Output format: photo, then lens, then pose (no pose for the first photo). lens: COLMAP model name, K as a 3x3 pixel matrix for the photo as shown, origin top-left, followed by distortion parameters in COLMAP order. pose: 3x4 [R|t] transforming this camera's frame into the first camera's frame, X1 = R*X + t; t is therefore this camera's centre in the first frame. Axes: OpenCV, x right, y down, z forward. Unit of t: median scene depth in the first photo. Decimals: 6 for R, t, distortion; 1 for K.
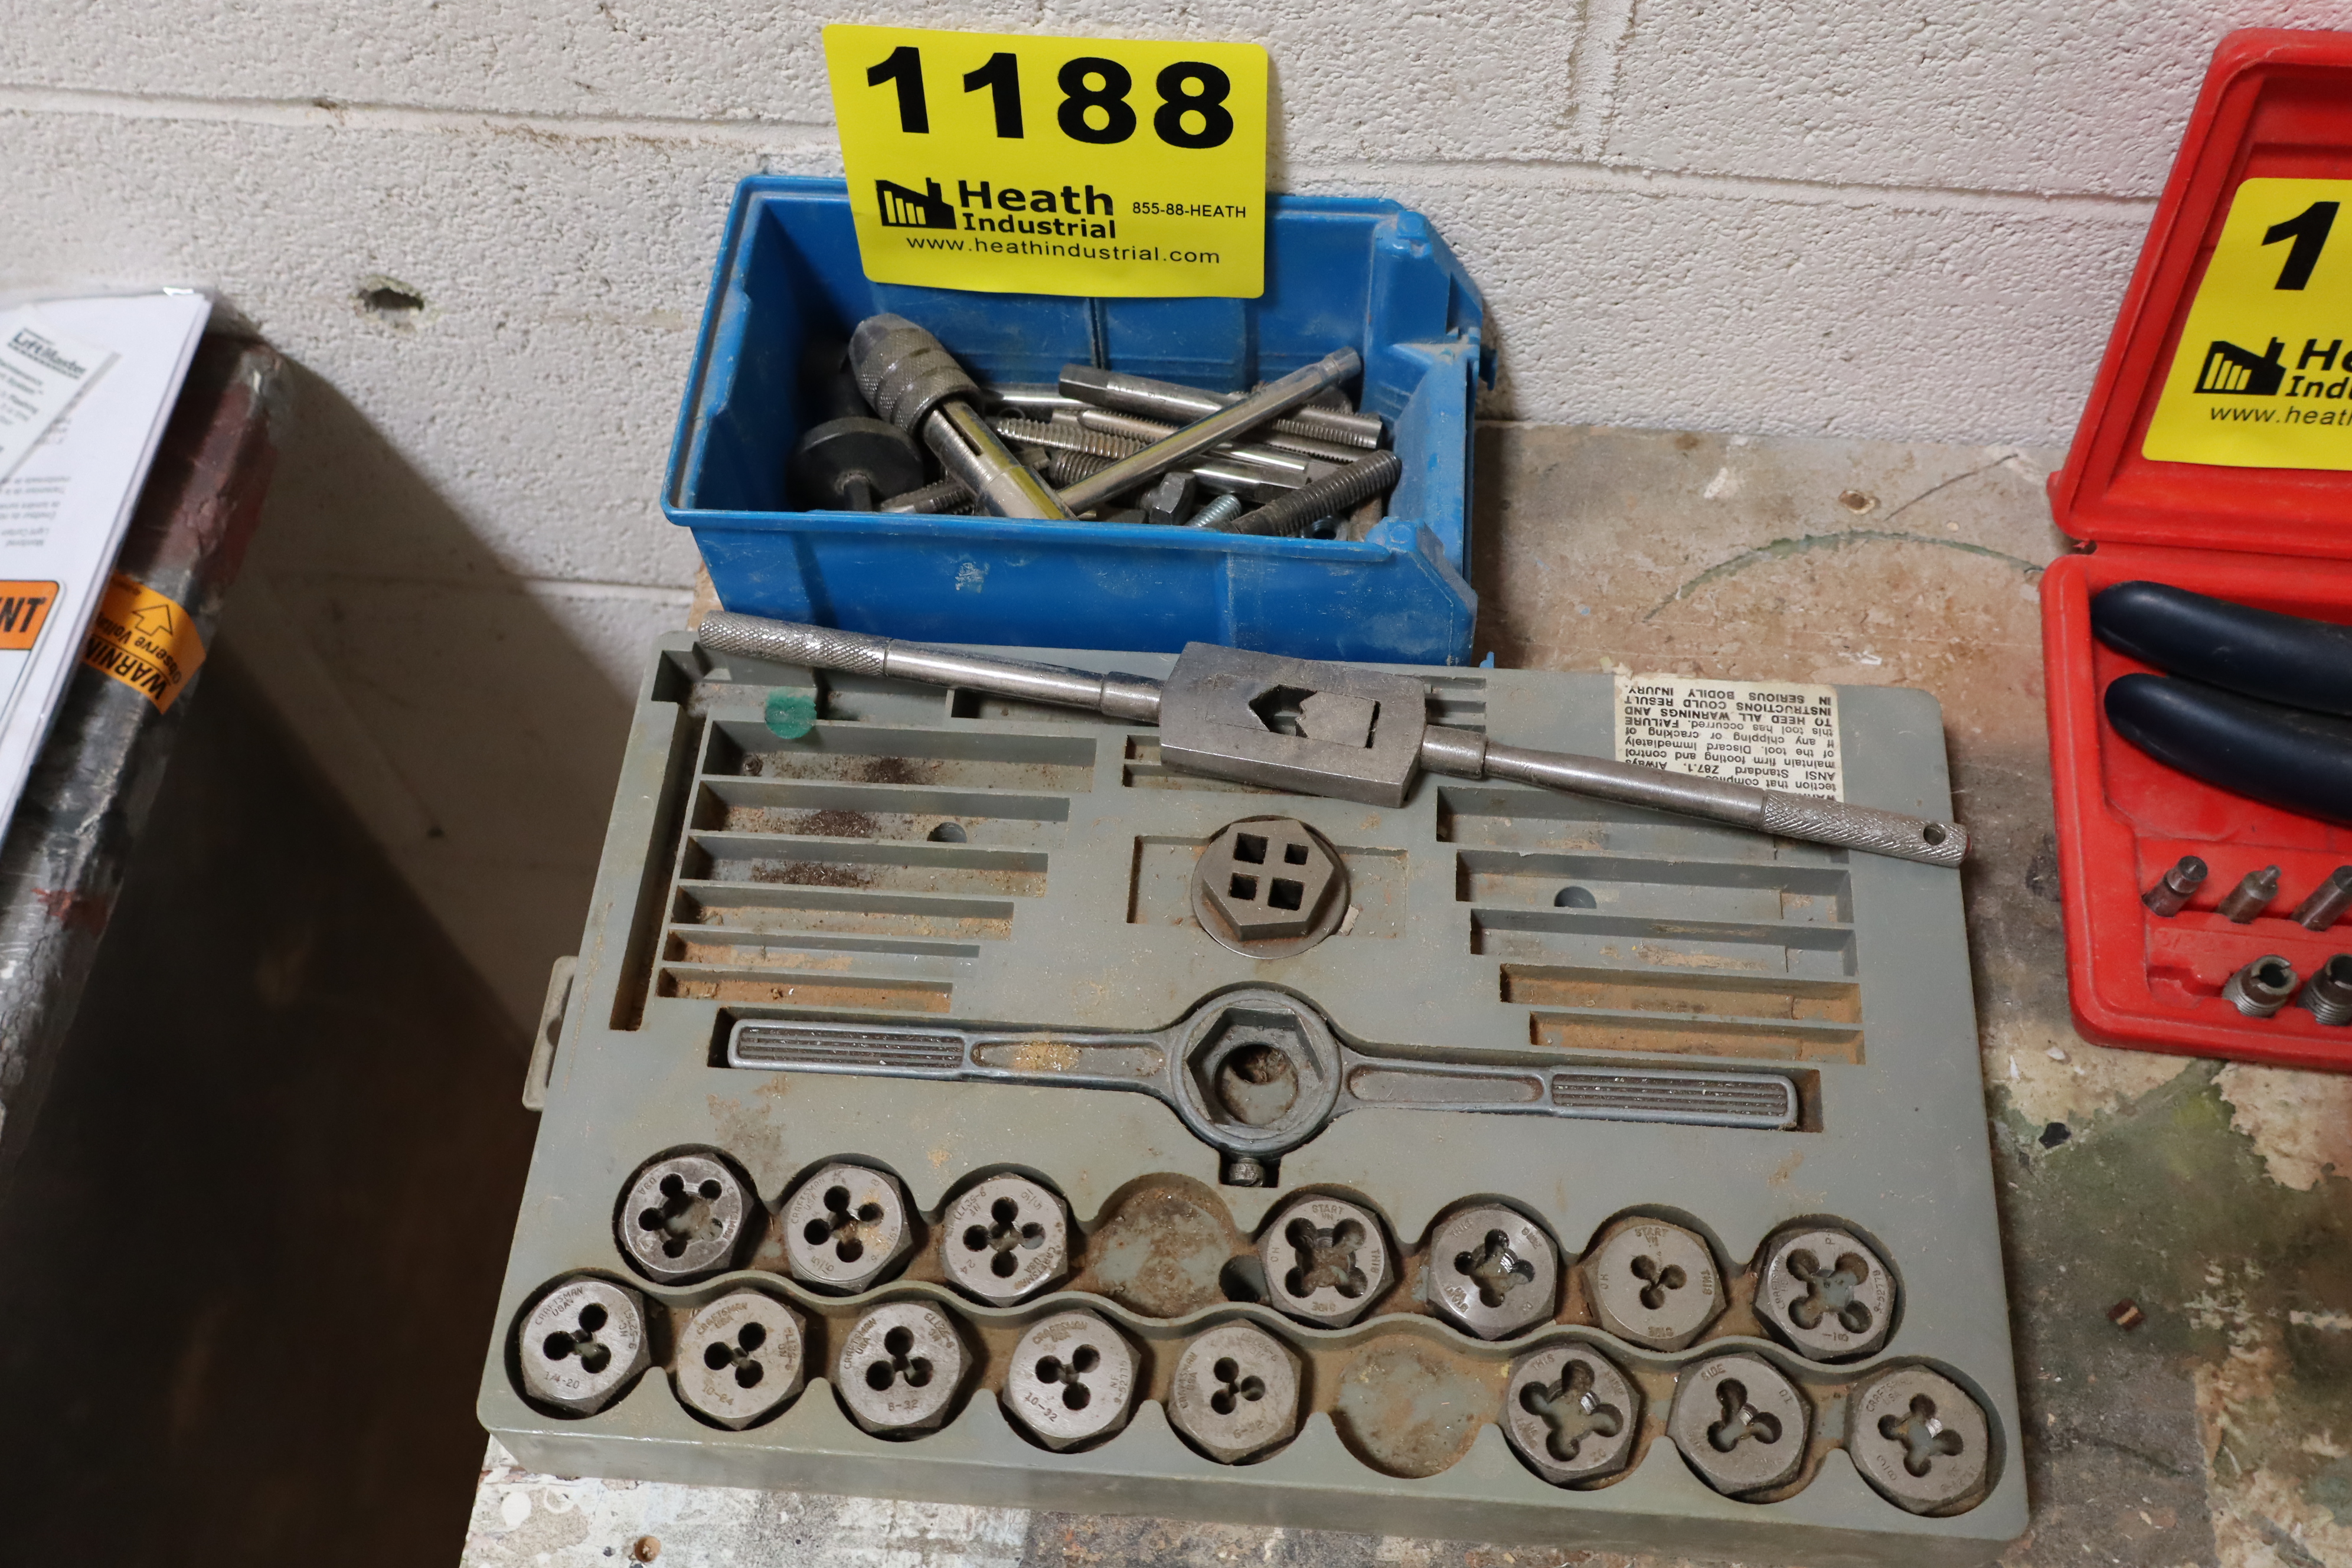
lens RADIAL K [[2269.6, 0, 1175.8], [0, 2269.6, 784.2], [0, 0, 1]] dist [0.033972, 0.000000]
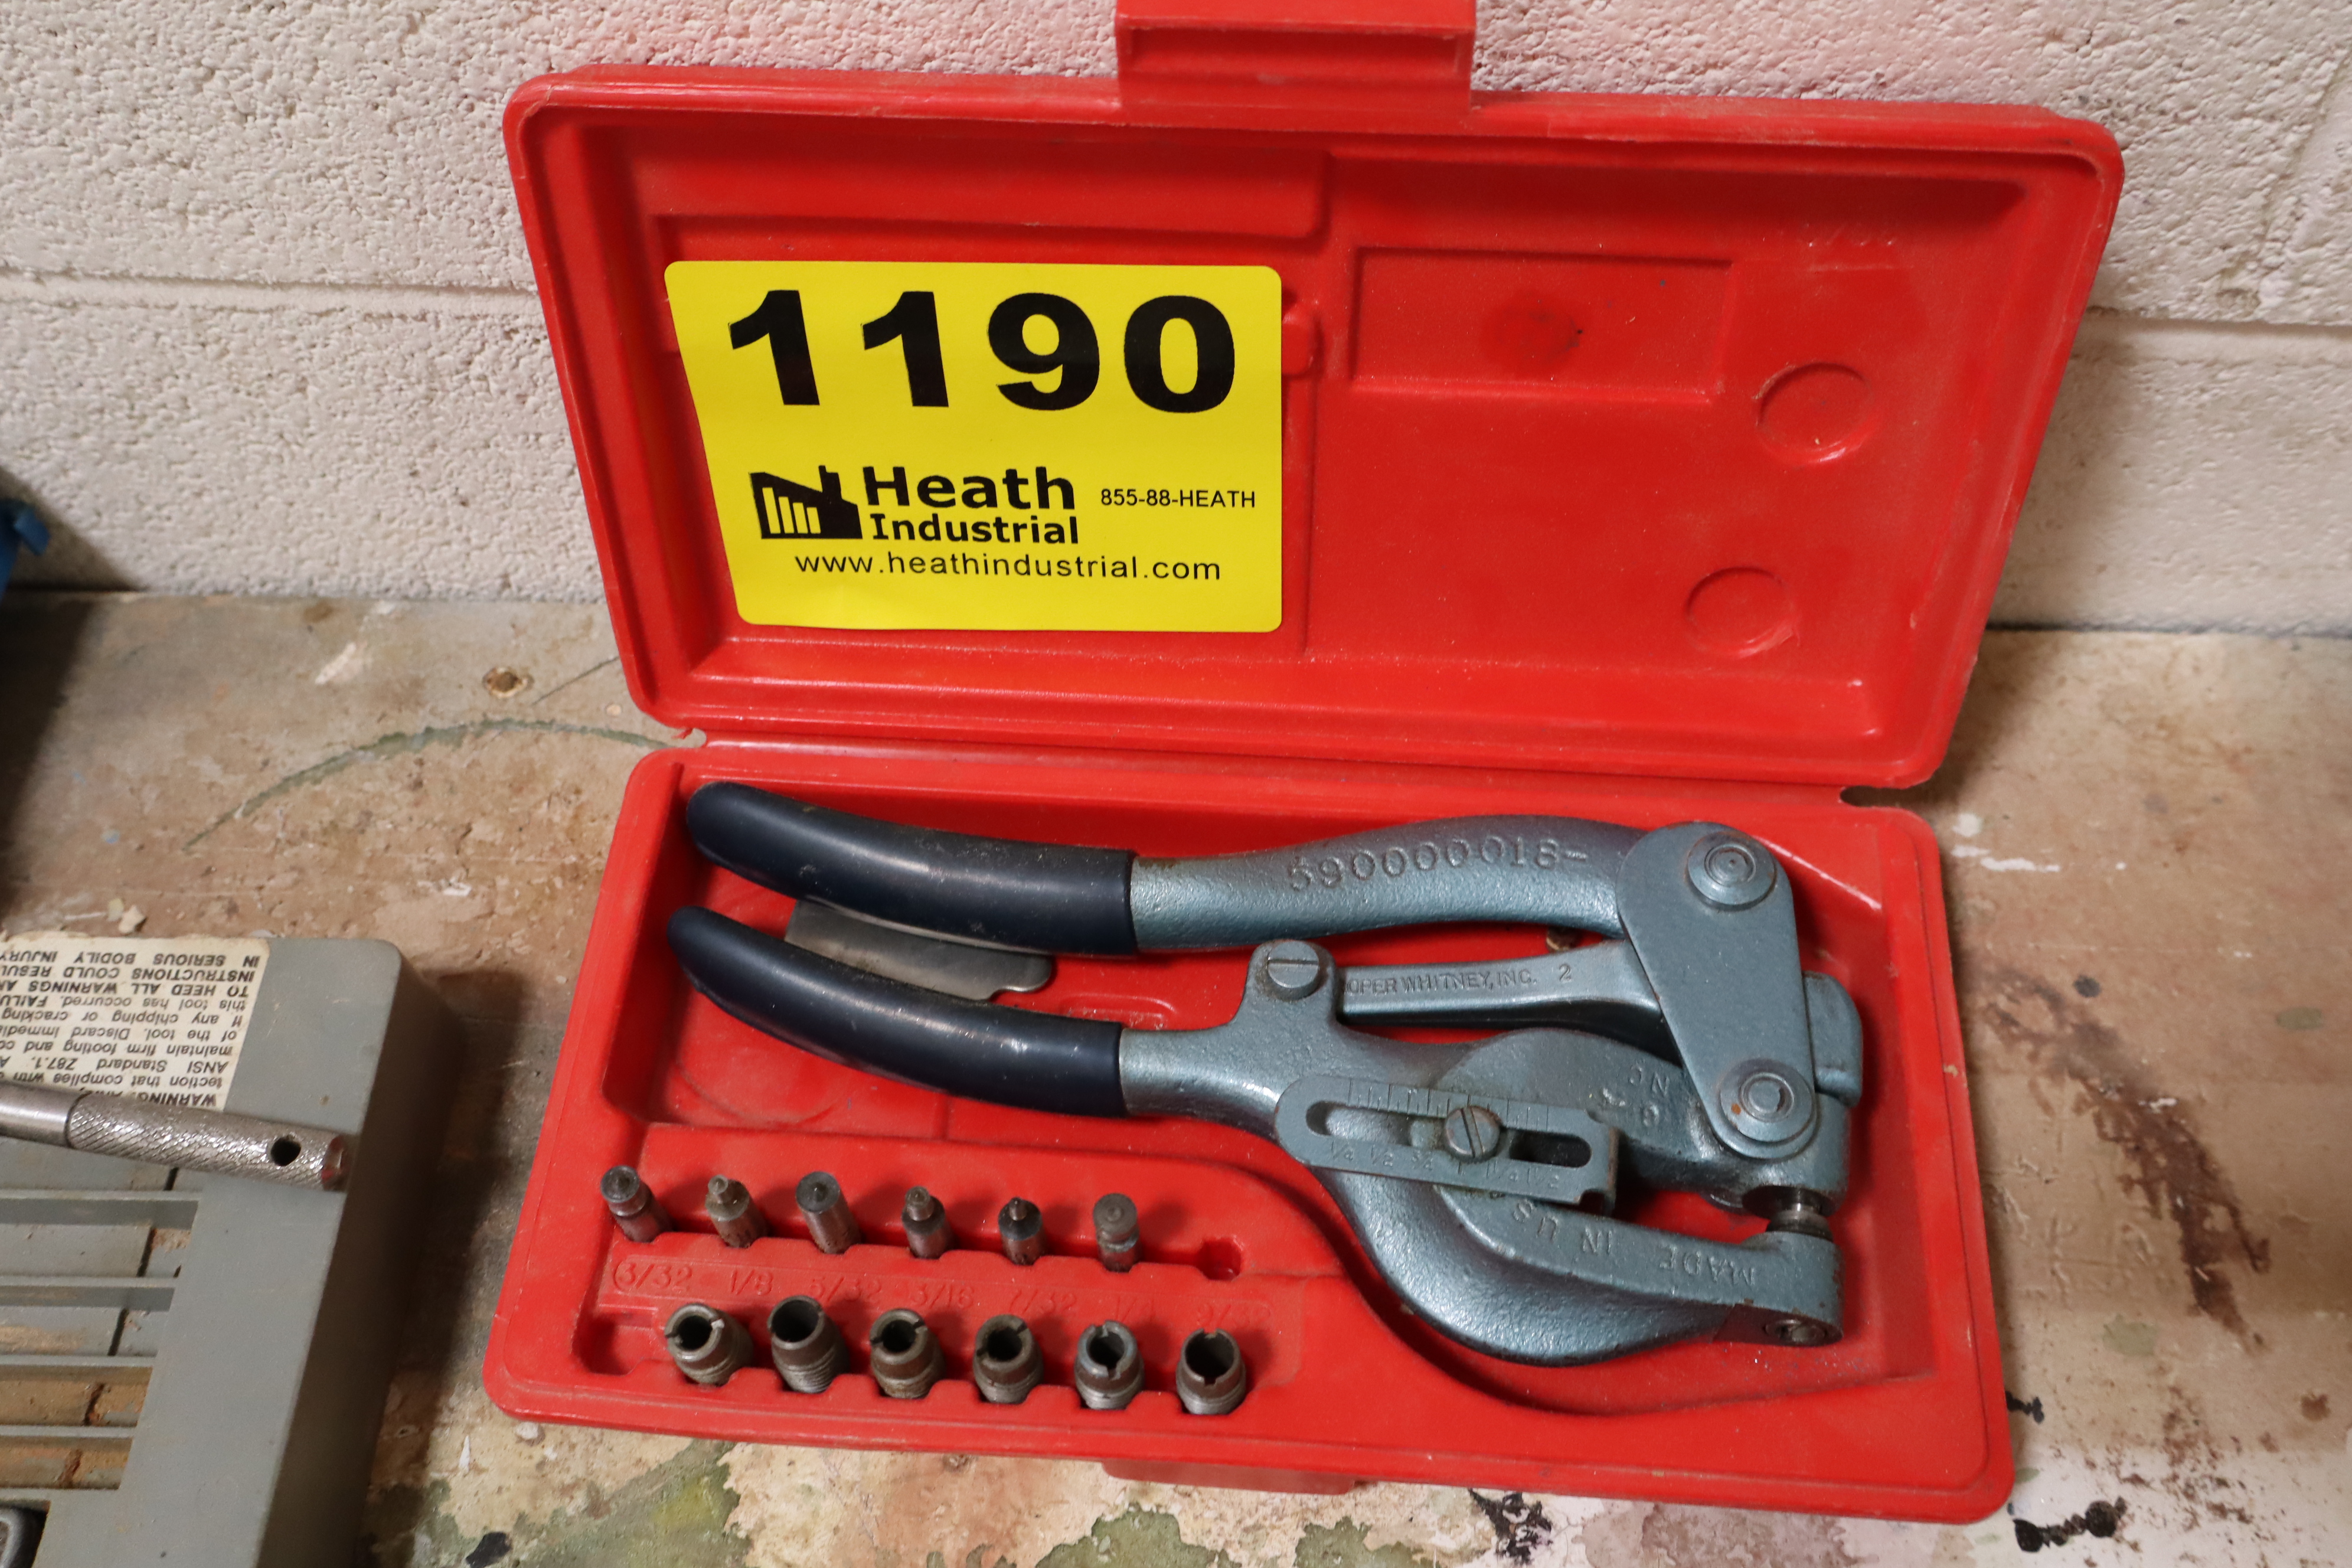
lens RADIAL K [[2269.6, 0, 1175.9], [0, 2269.6, 783.6], [0, 0, 1]] dist [0.033972, 0.000000]
pose [[0.999161, -0.038954, 0.012627, 0.540224], [0.039537, 0.997981, -0.049706, -0.042408], [-0.010665, 0.050163, 0.998684, 0.222932]]
